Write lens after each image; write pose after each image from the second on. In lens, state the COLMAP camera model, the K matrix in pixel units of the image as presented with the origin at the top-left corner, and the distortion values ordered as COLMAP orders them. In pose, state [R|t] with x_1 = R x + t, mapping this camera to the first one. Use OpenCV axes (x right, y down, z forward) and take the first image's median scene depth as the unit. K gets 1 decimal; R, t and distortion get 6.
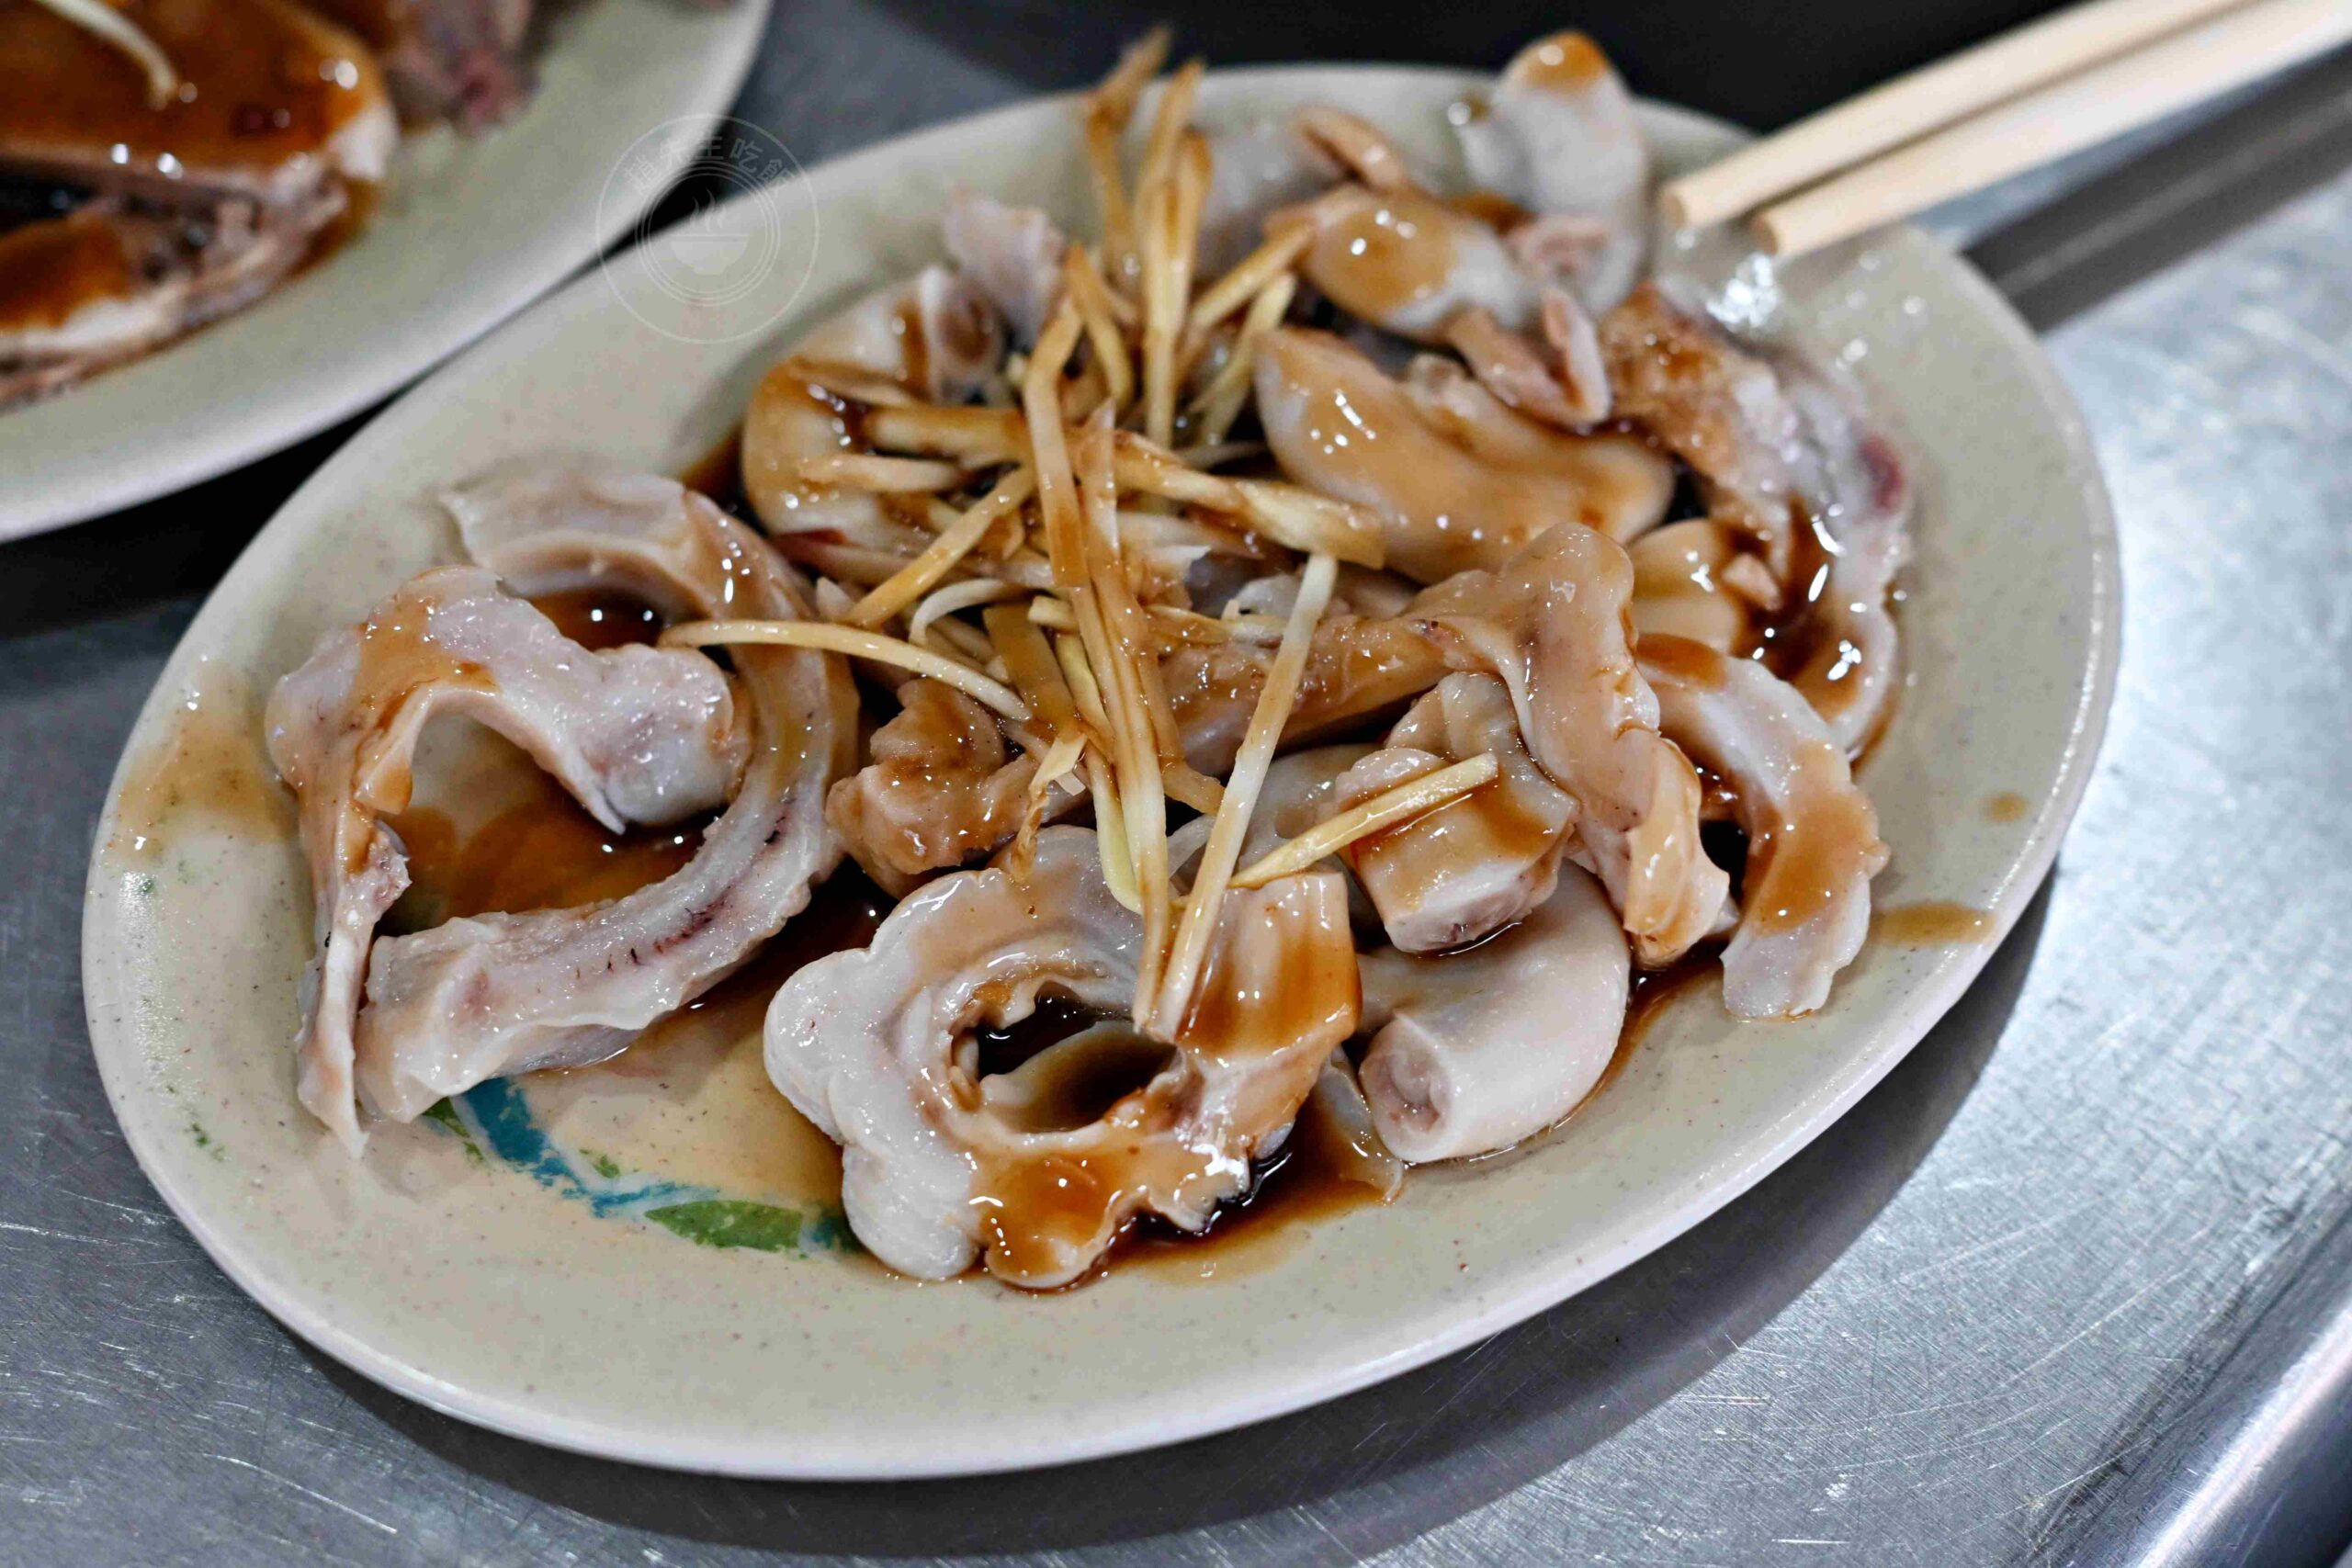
lens RADIAL K [[4939.2, 0, 1176.0], [0, 4939.2, 784.0], [0, 0, 1]] dist [-0.026762, 0.095835]
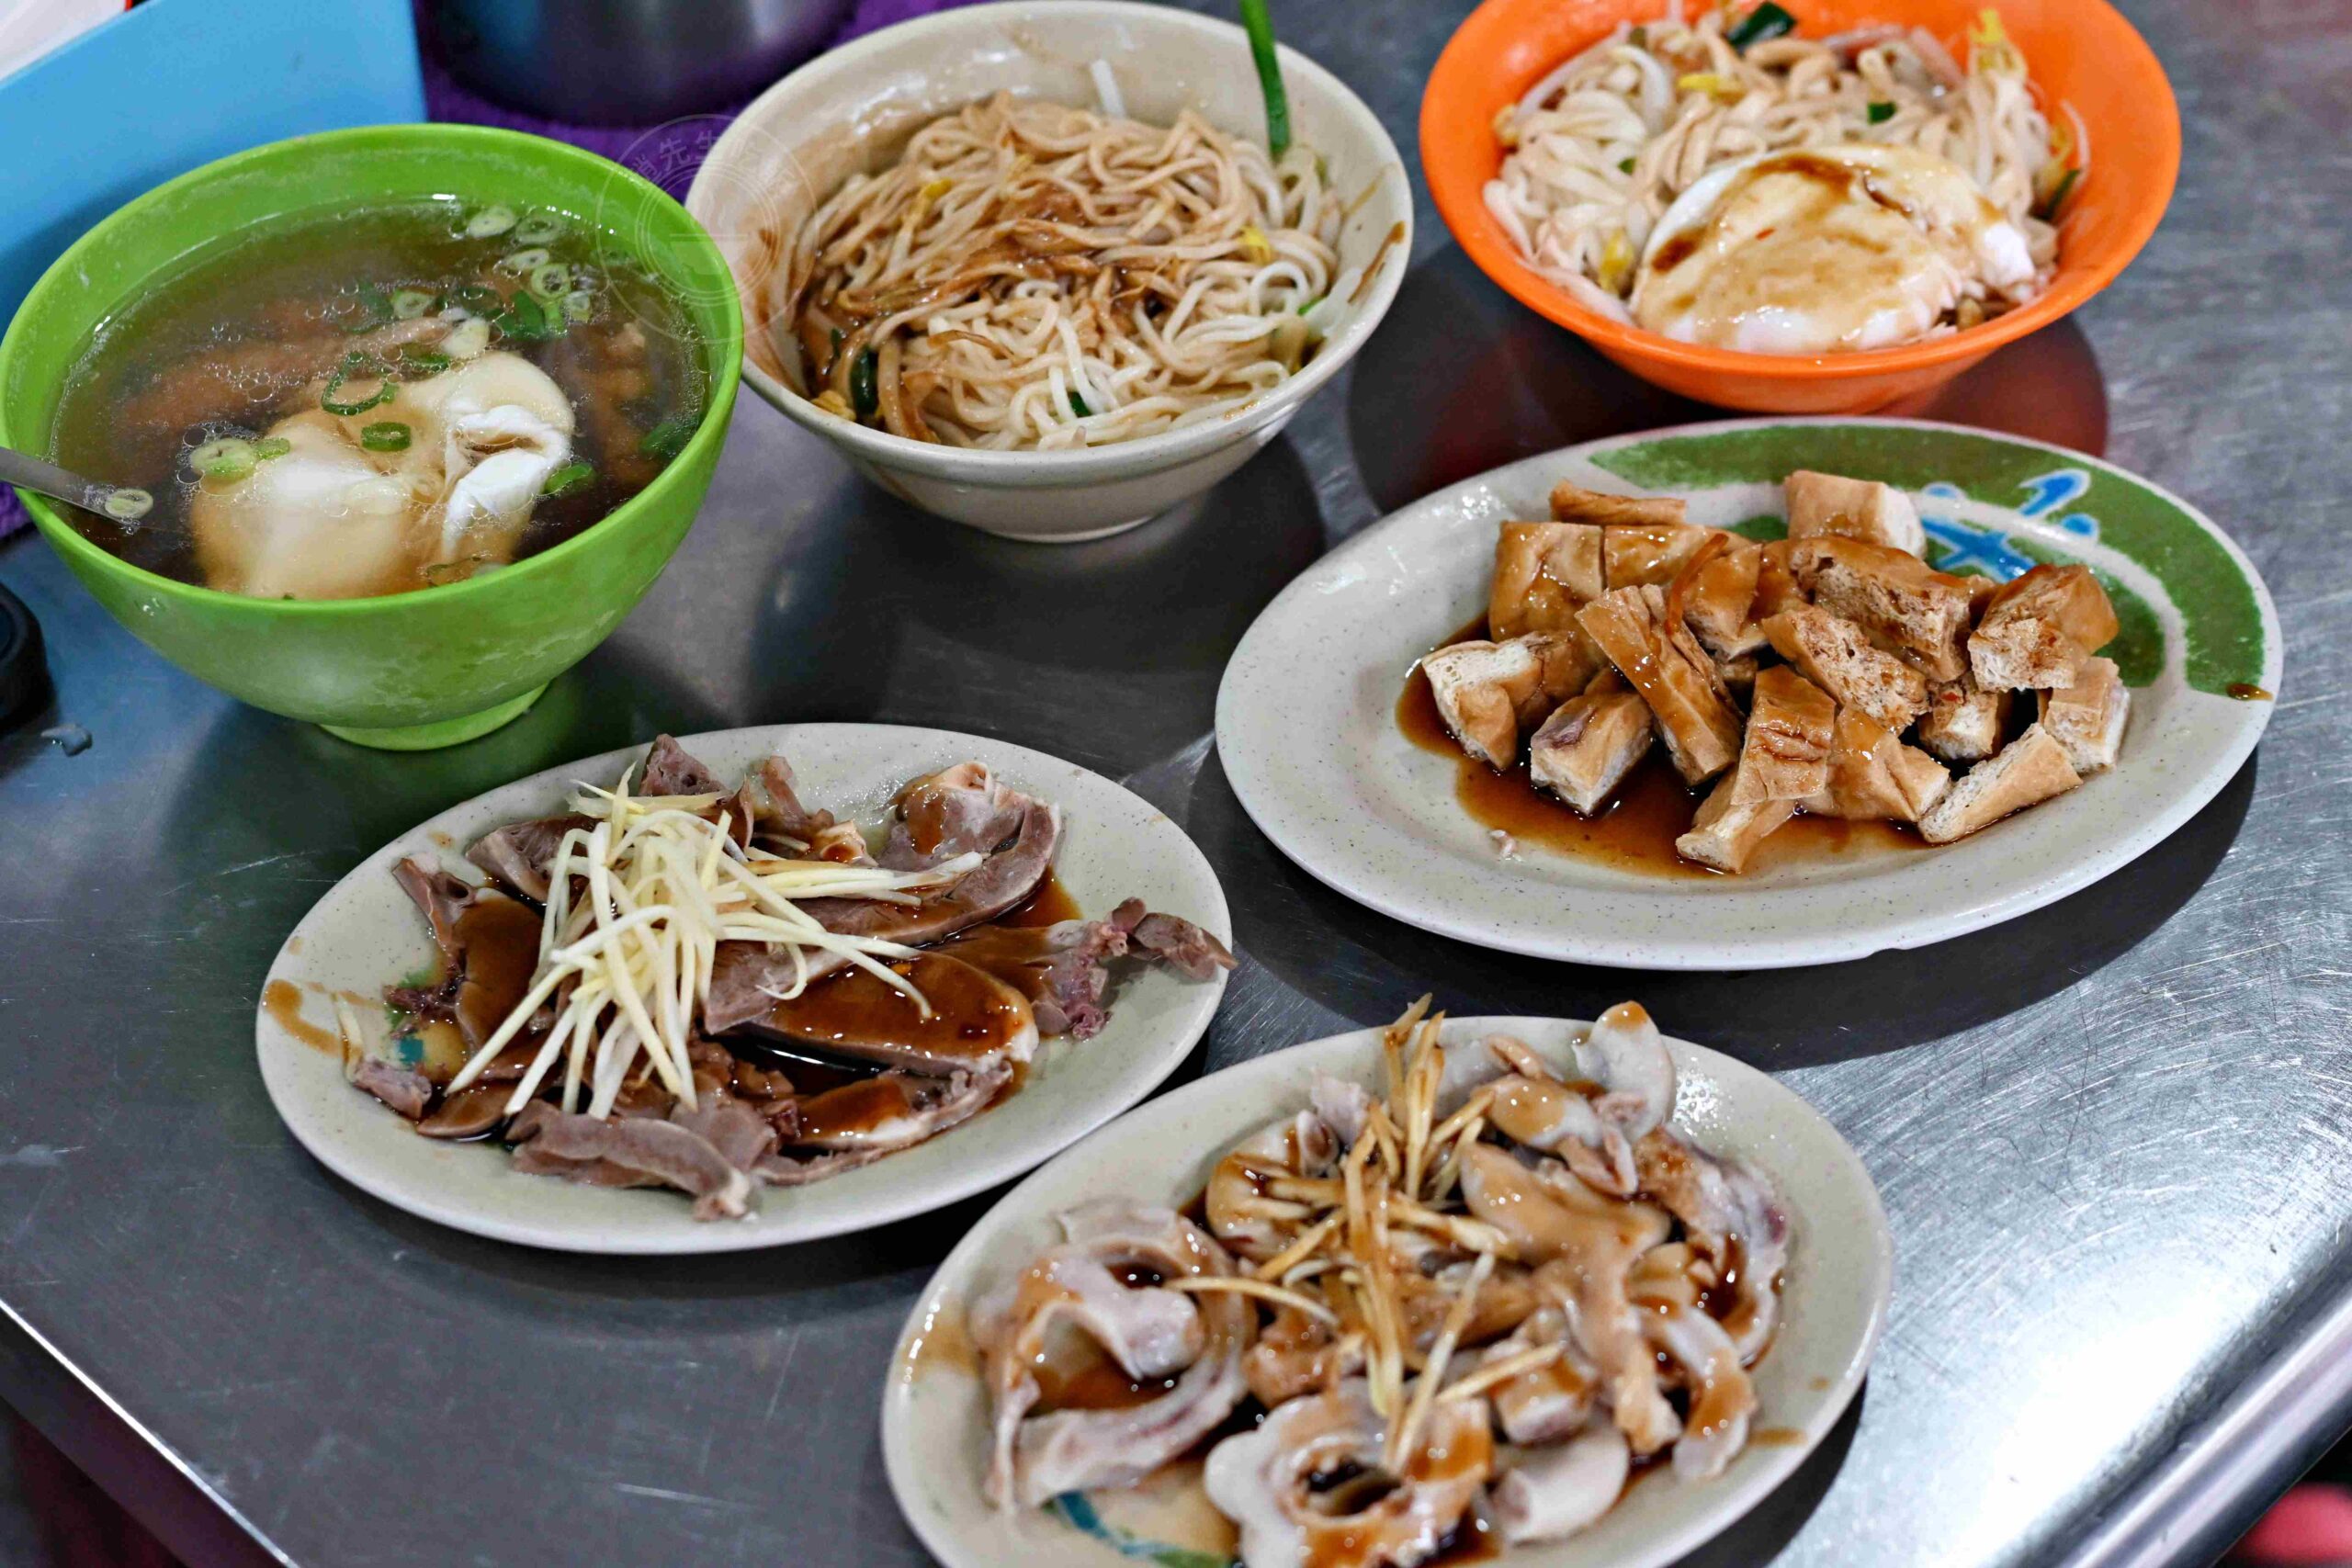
lens RADIAL K [[4939.2, 0, 1176.0], [0, 4939.2, 784.0], [0, 0, 1]] dist [-0.026762, 0.095835]
pose [[0.994306, 0.013522, -0.105705, 0.113712], [-0.033026, 0.982180, -0.185016, 0.143373], [0.101320, 0.187454, 0.977034, -1.030282]]
